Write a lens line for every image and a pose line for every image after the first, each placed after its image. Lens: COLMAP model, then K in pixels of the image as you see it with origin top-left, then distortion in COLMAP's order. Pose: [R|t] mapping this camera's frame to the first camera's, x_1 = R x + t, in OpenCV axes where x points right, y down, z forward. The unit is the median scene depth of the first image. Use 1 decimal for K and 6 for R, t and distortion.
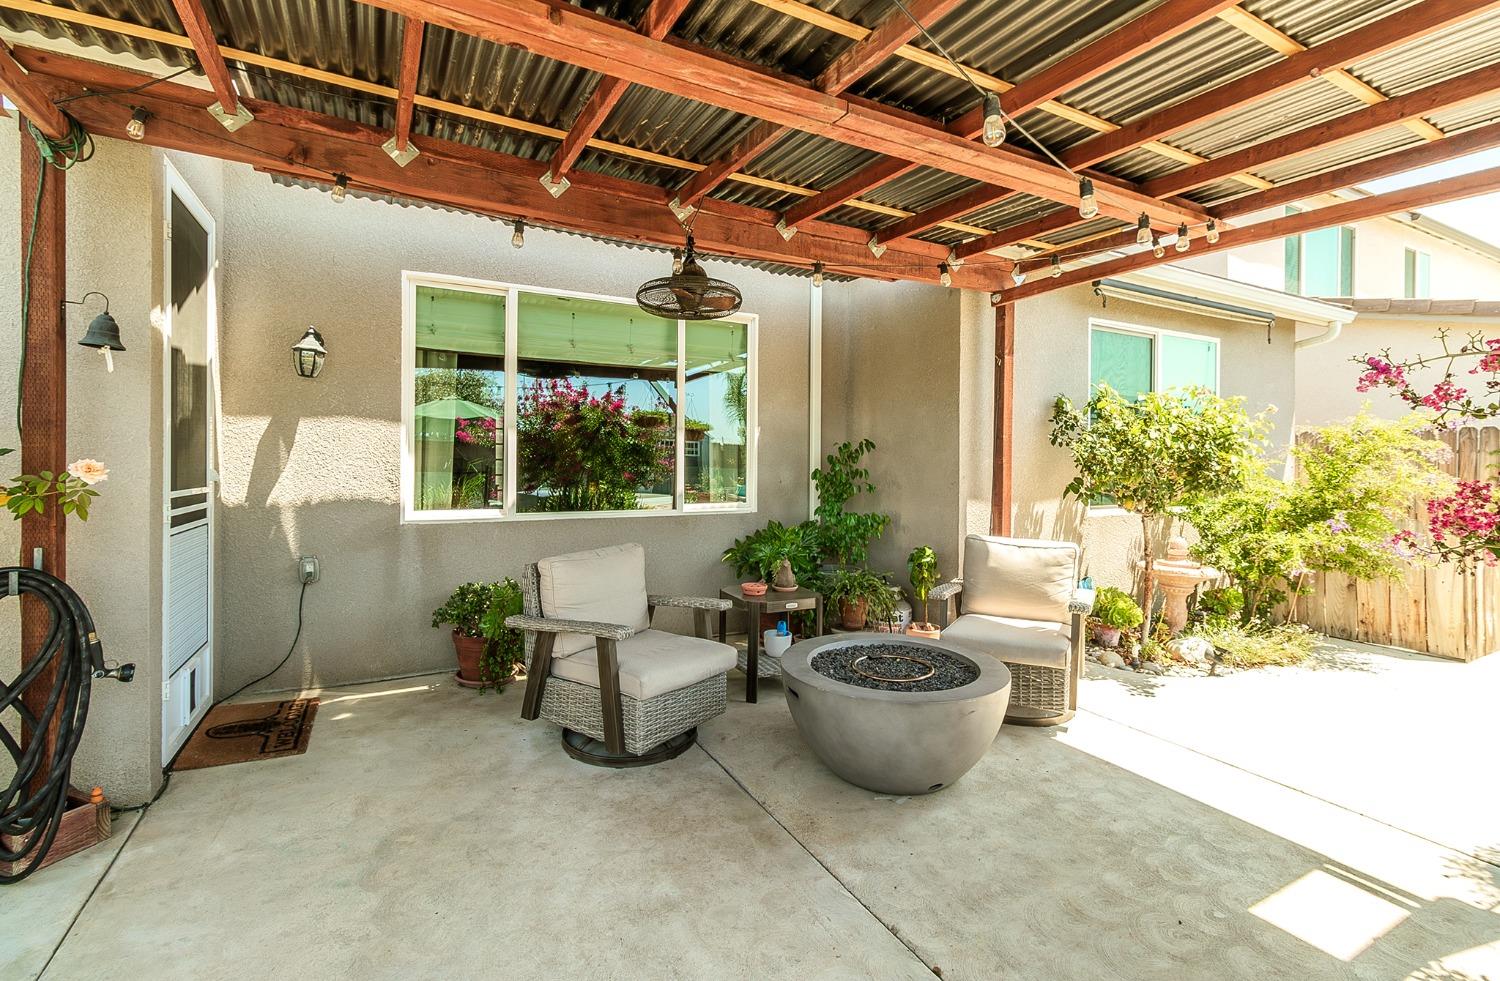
lens RADIAL K [[681.6, 0, 747.7], [0, 681.6, 467.2], [0, 0, 1]] dist [0.002634, -0.002599]
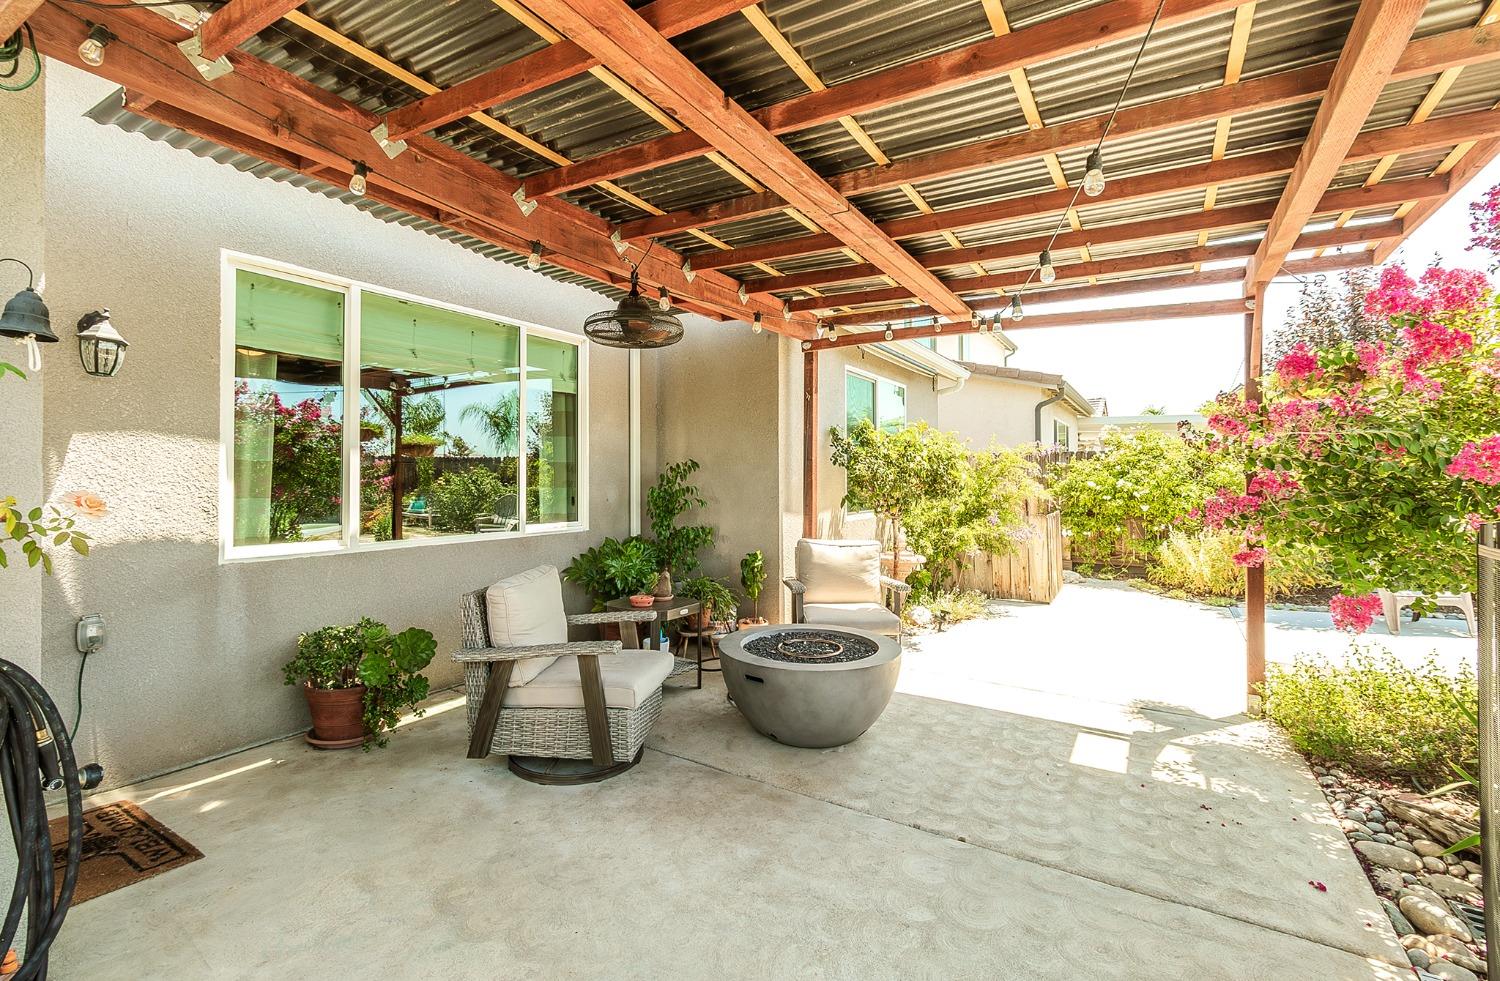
lens RADIAL K [[681.6, 0, 752.4], [0, 681.6, 475.9], [0, 0, 1]] dist [0.002634, -0.002599]
pose [[0.863244, -0.007882, 0.504725, -0.419654], [0.013041, 0.999893, -0.006691, -0.007998], [-0.504618, 0.012358, 0.863254, -0.008521]]
